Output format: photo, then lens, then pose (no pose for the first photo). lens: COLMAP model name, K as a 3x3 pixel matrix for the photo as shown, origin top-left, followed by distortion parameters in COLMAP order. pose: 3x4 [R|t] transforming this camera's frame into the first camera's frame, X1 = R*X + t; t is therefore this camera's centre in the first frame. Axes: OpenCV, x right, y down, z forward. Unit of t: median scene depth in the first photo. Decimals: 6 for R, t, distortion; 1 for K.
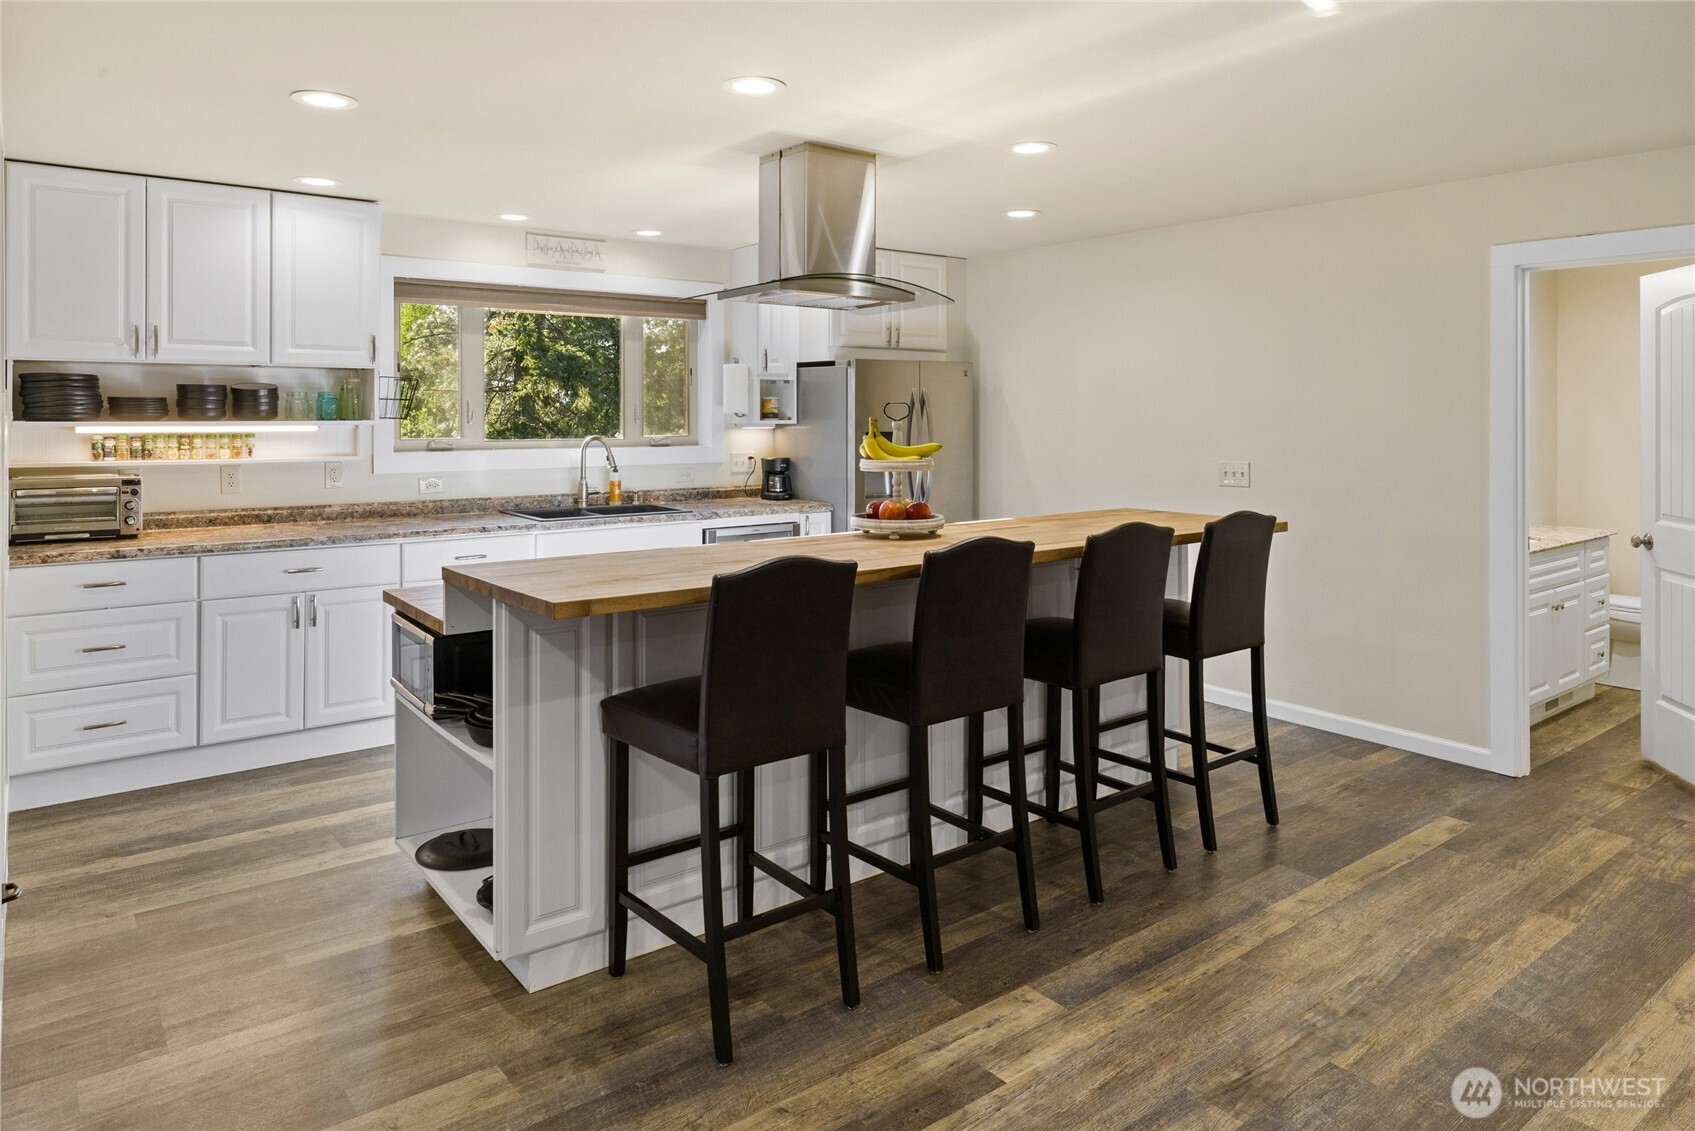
lens RADIAL K [[1052.8, 0, 844.7], [0, 1052.8, 408.8], [0, 0, 1]] dist [-0.000261, 0.000739]
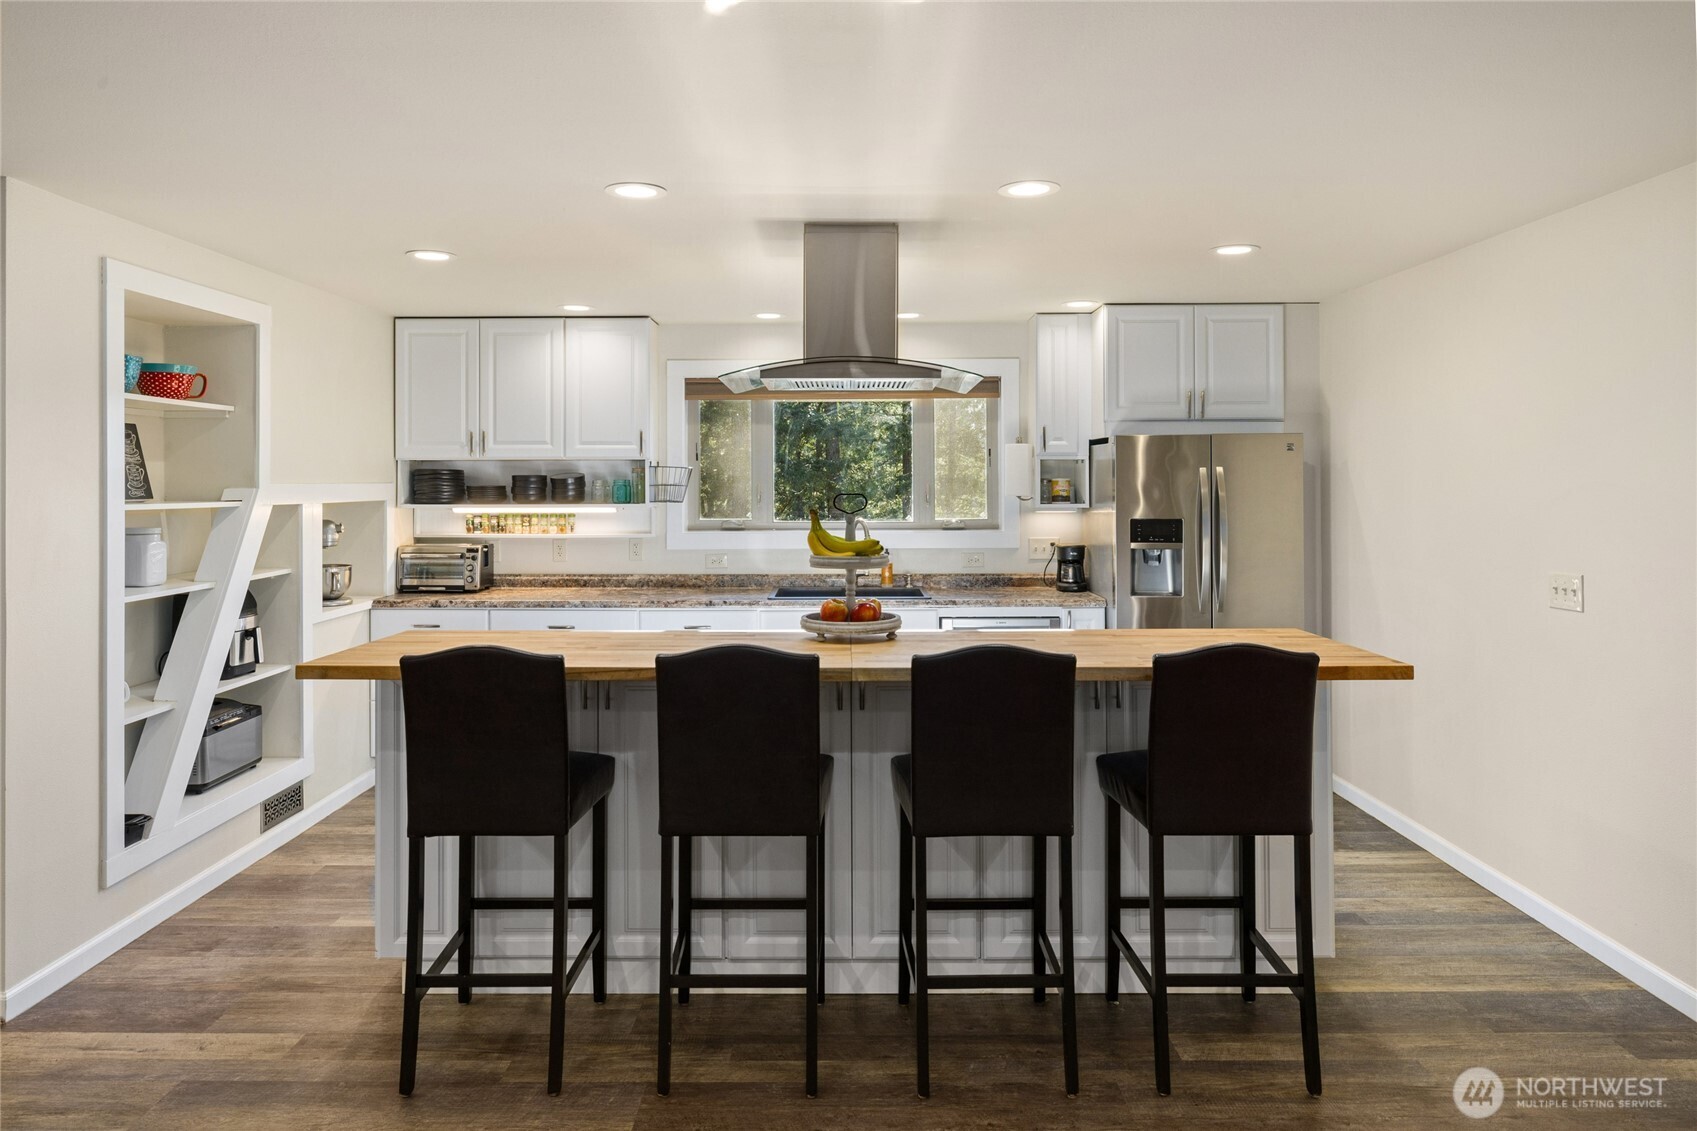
lens RADIAL K [[1091.9, 0, 844.2], [0, 1091.9, 445.7], [0, 0, 1]] dist [0.029794, -0.000292]
pose [[0.789887, -0.027830, -0.612621, 0.479295], [0.005983, 0.999272, -0.037680, -0.006237], [0.613224, 0.026097, 0.789478, 0.174068]]
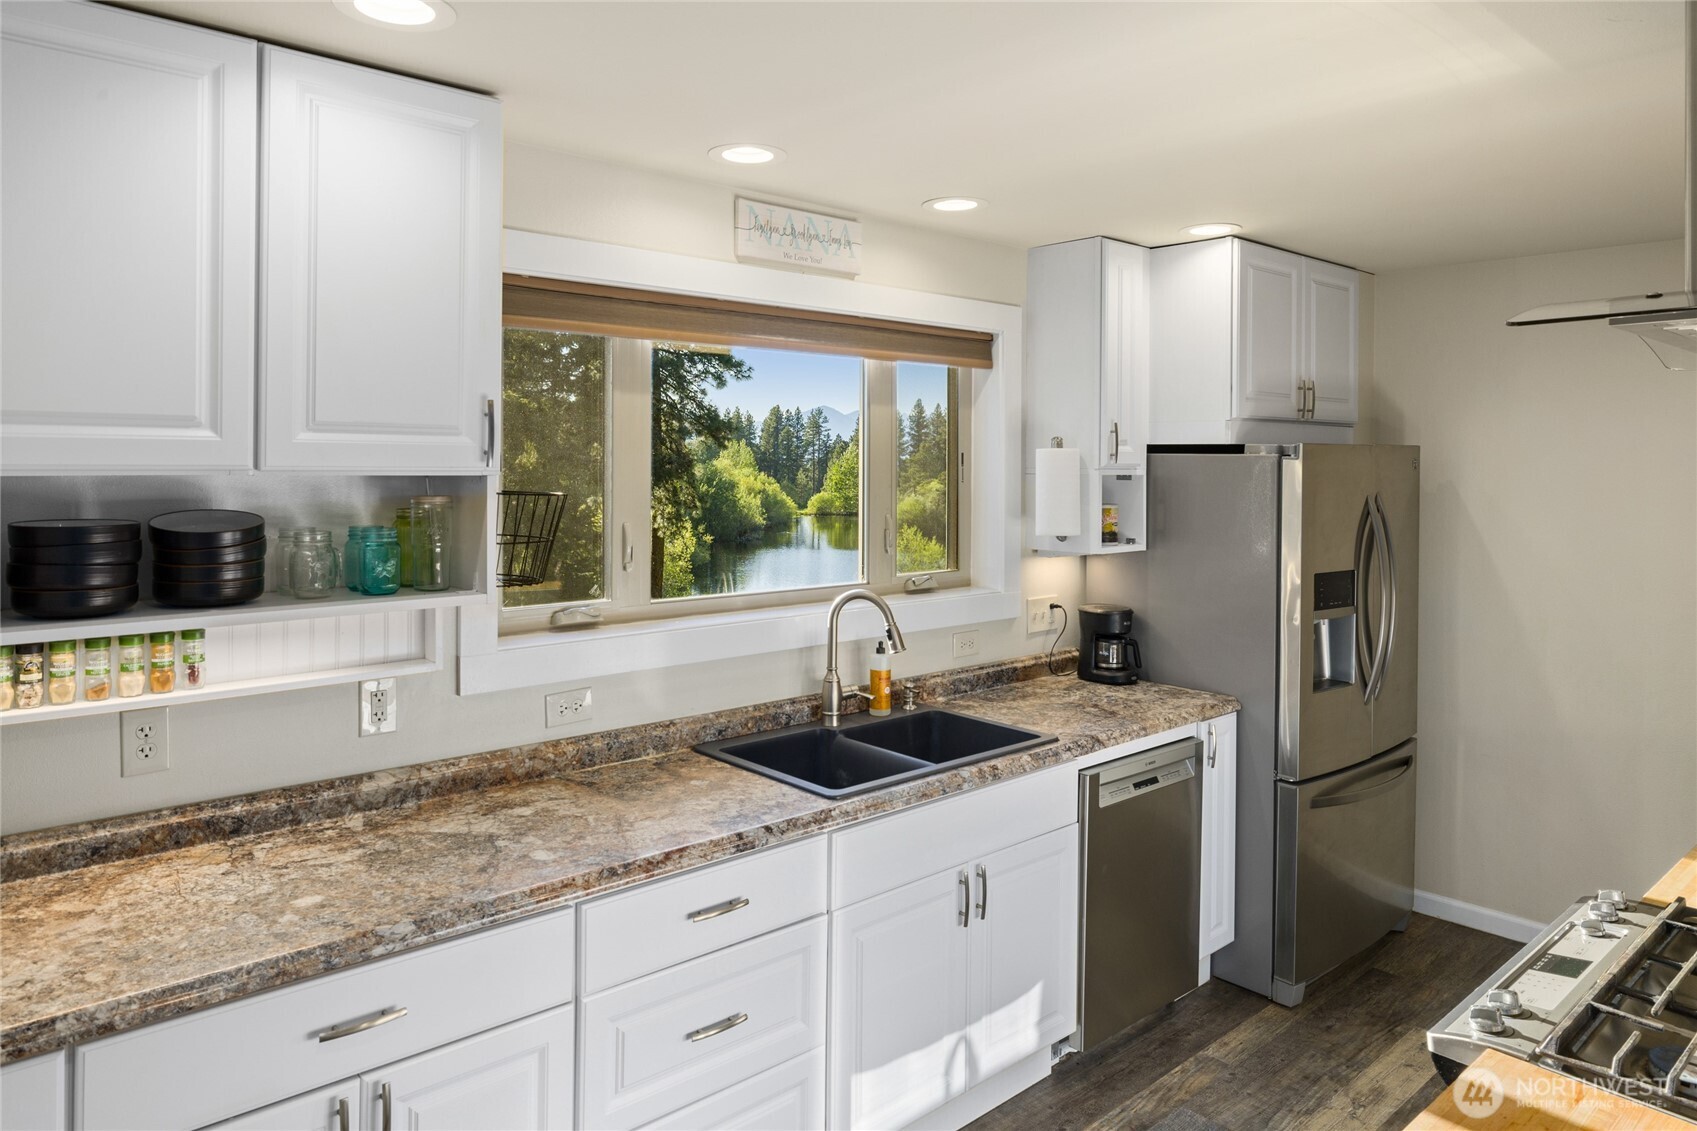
lens RADIAL K [[1106.5, 0, 847.2], [0, 1106.5, 458.6], [0, 0, 1]] dist [0.000234, -0.000495]
pose [[0.997591, 0.006682, 0.069041, -0.331848], [-0.006760, 0.999977, 0.000903, -0.047001], [-0.069033, -0.001367, 0.997613, 0.535226]]
